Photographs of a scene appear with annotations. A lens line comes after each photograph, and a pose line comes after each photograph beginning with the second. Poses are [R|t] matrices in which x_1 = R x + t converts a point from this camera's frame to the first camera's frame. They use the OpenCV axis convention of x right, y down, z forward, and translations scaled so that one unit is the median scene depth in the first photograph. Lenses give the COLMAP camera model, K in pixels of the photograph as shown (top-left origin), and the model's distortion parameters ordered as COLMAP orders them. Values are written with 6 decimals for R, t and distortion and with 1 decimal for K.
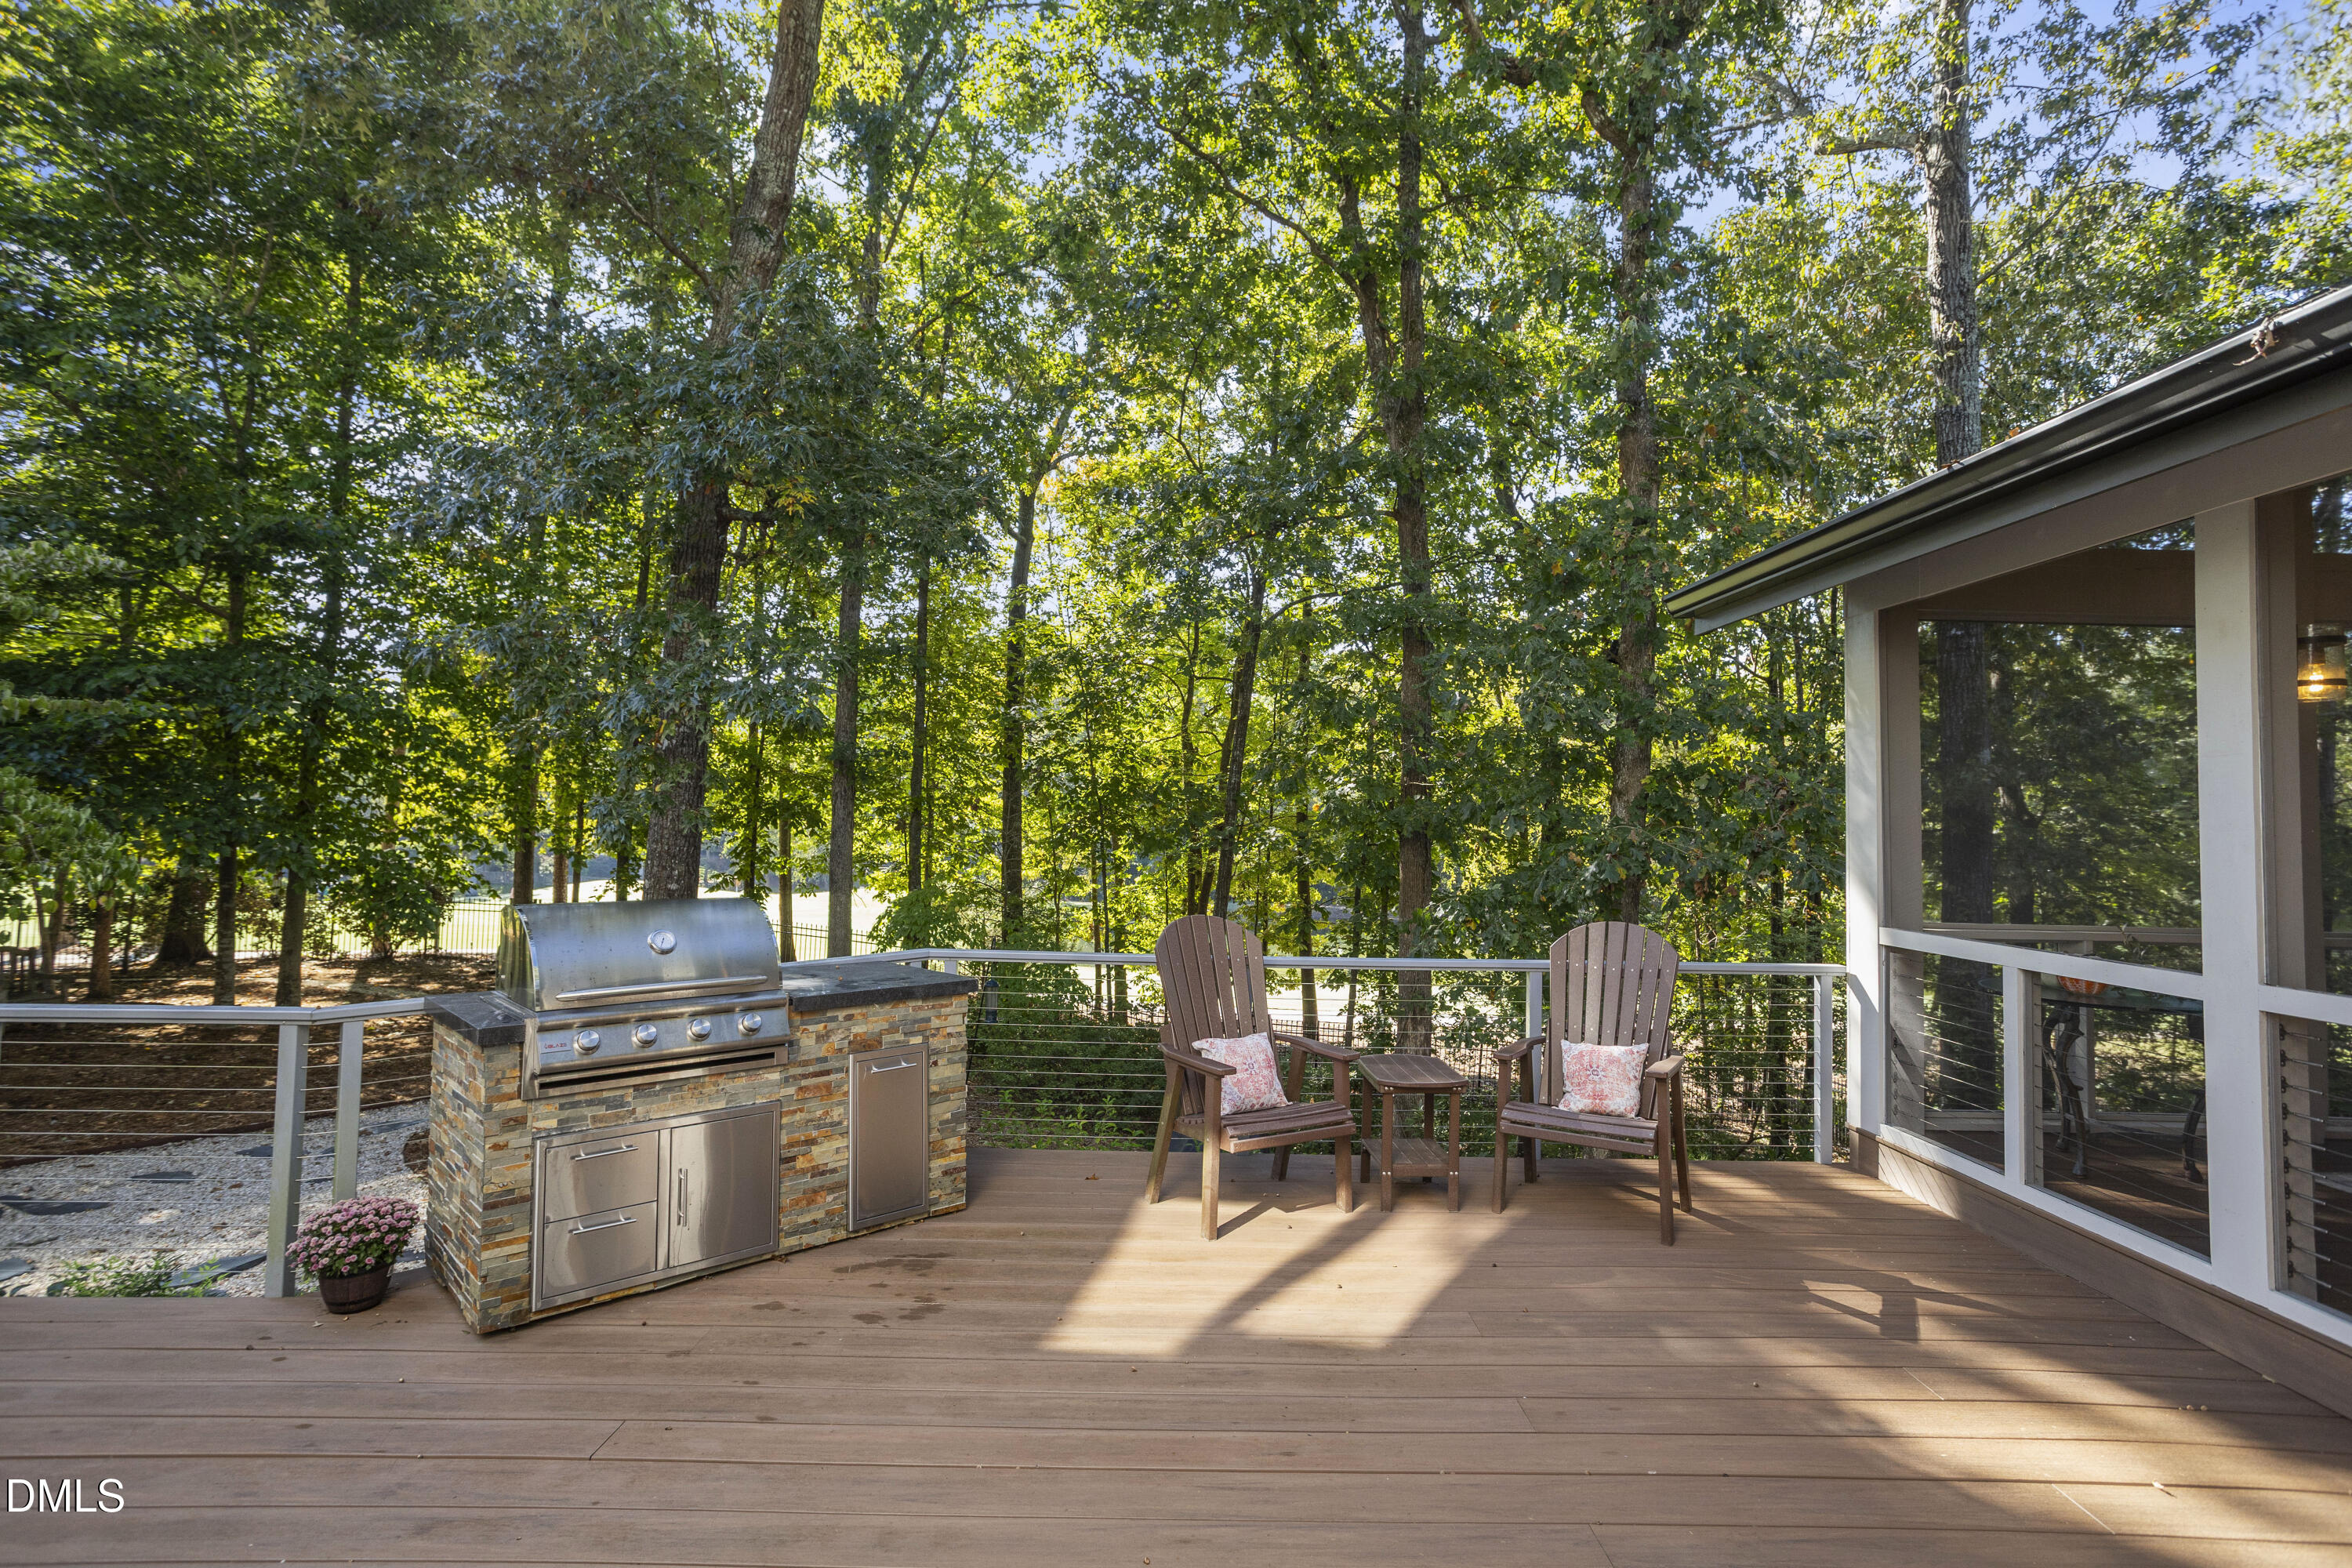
lens RADIAL K [[1132.0, 0, 1171.8], [0, 1132.0, 774.0], [0, 0, 1]] dist [-0.053437, 0.032591]
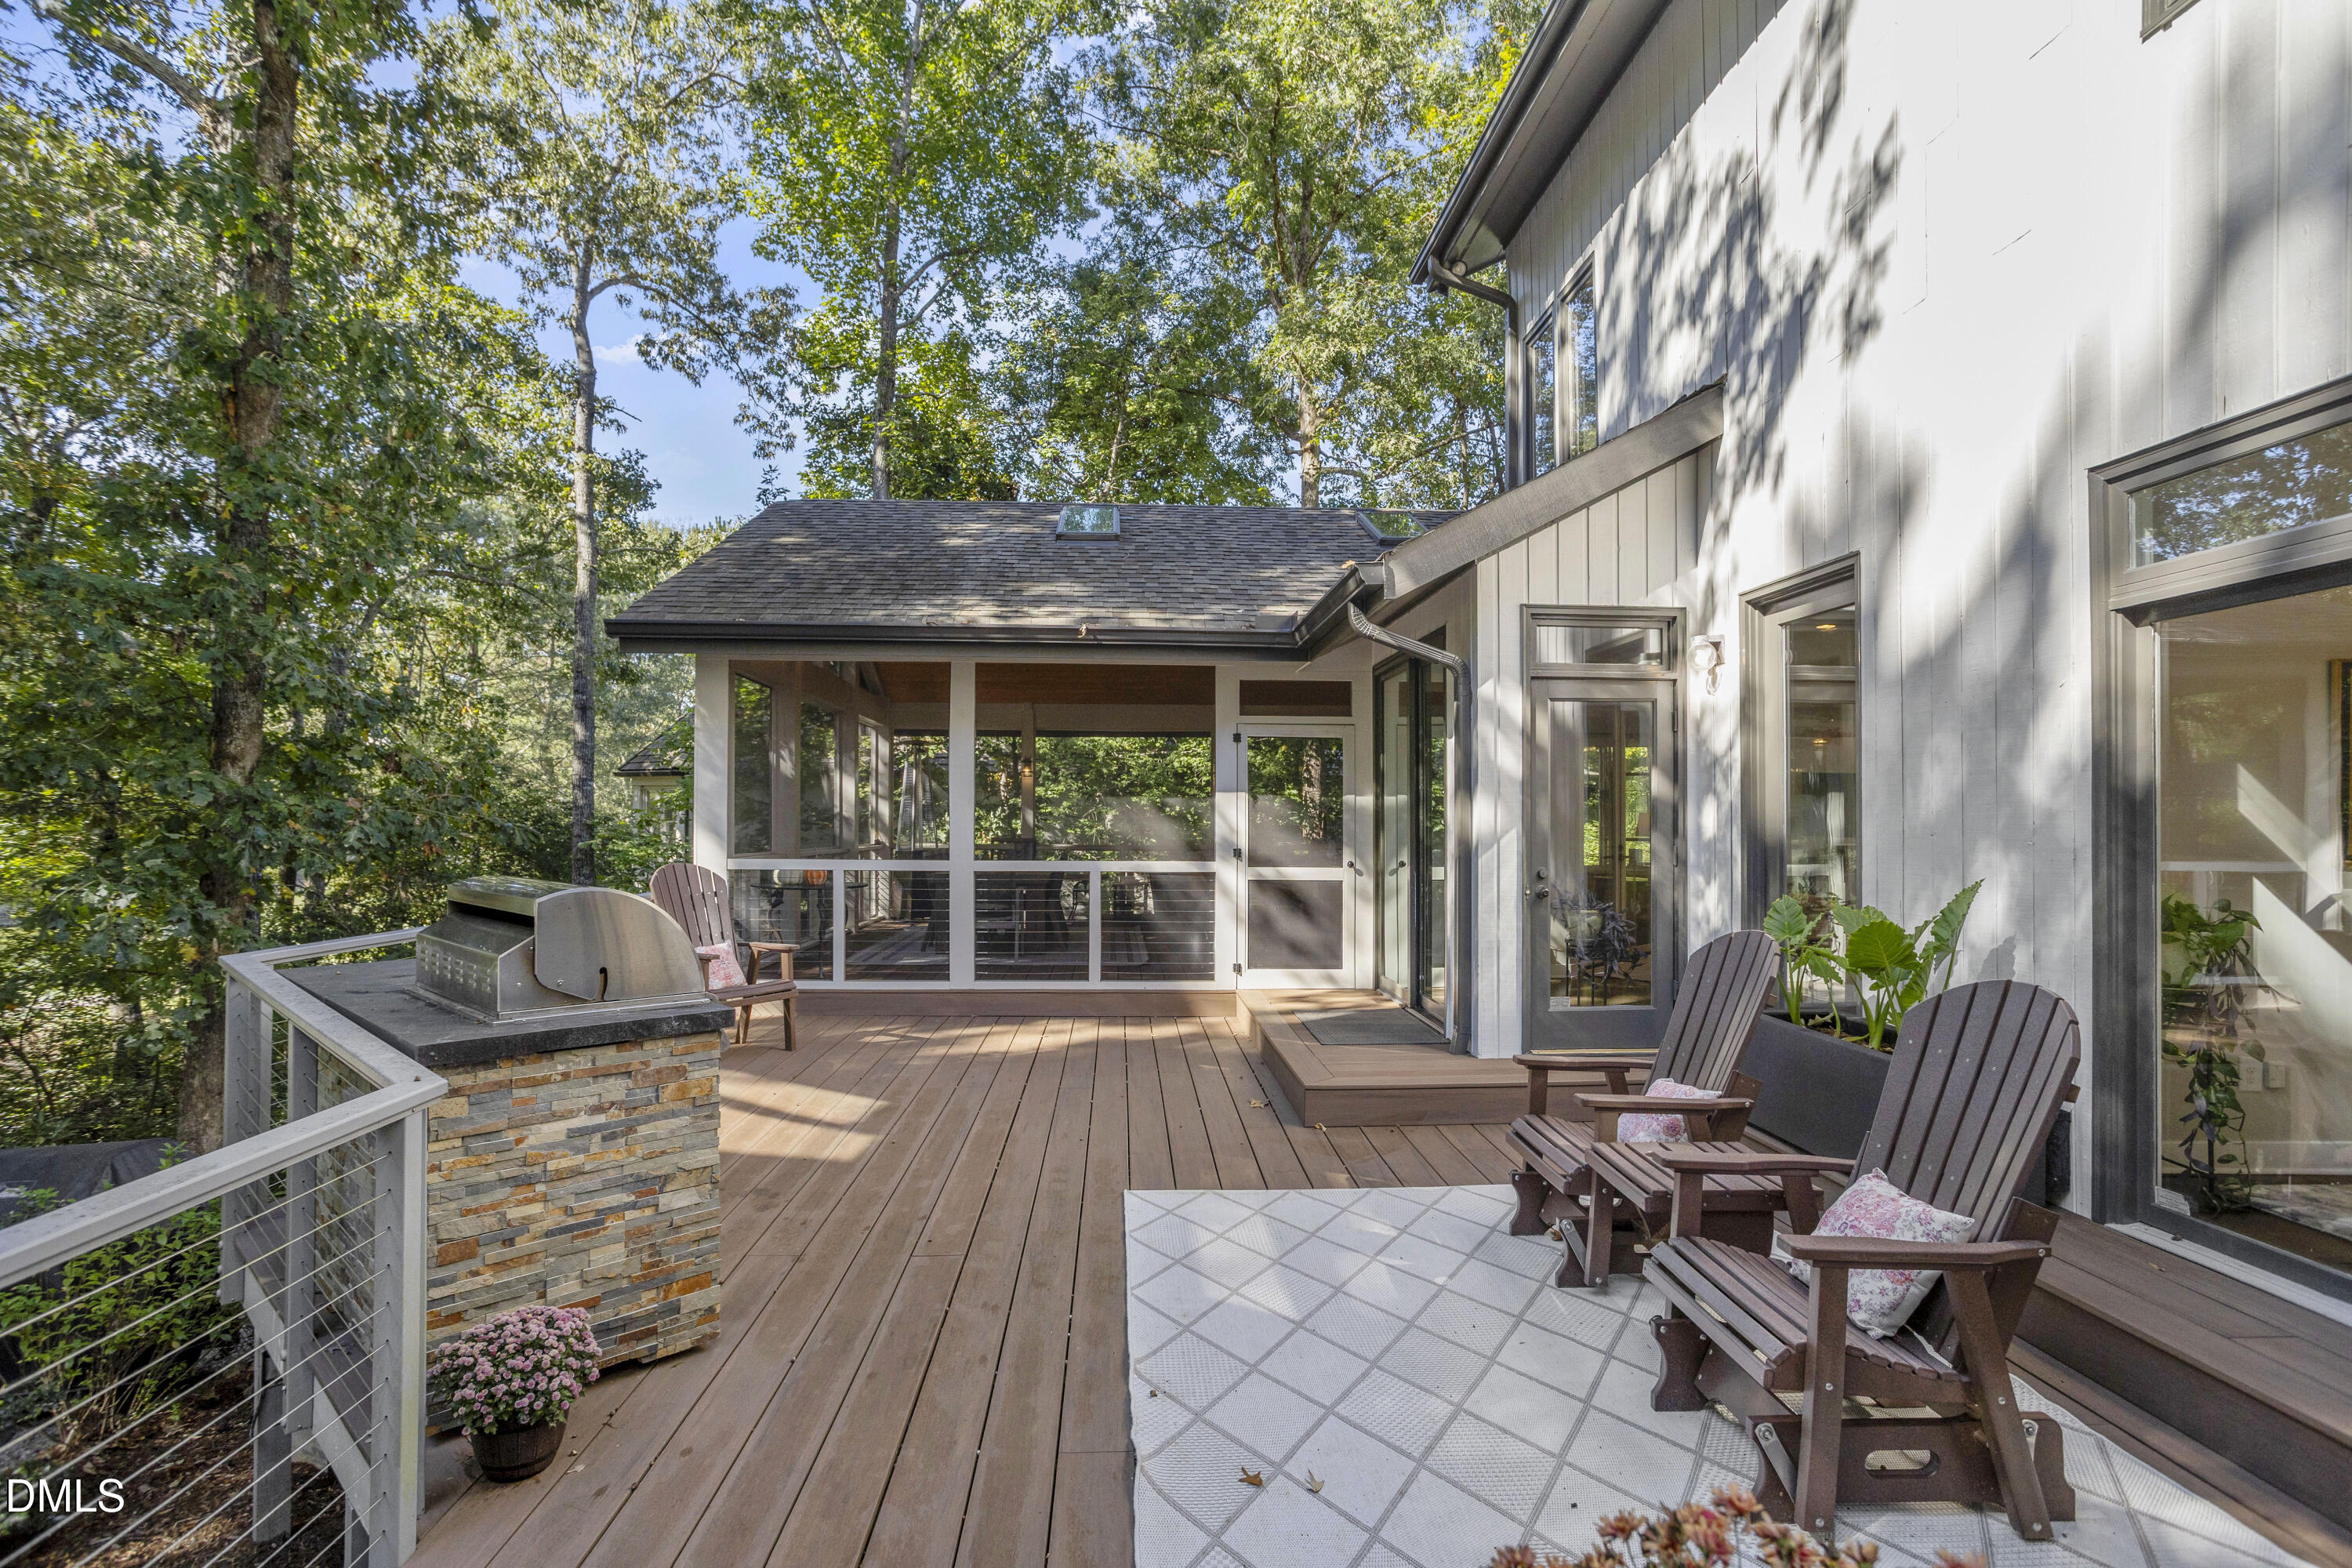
lens RADIAL K [[1132.0, 0, 1171.8], [0, 1132.0, 774.0], [0, 0, 1]] dist [-0.053437, 0.032591]
pose [[-0.026697, 0.014632, 0.999536, -1.431912], [-0.040460, 0.999058, -0.015705, 0.031756], [-0.998824, -0.040860, -0.026079, 0.607884]]
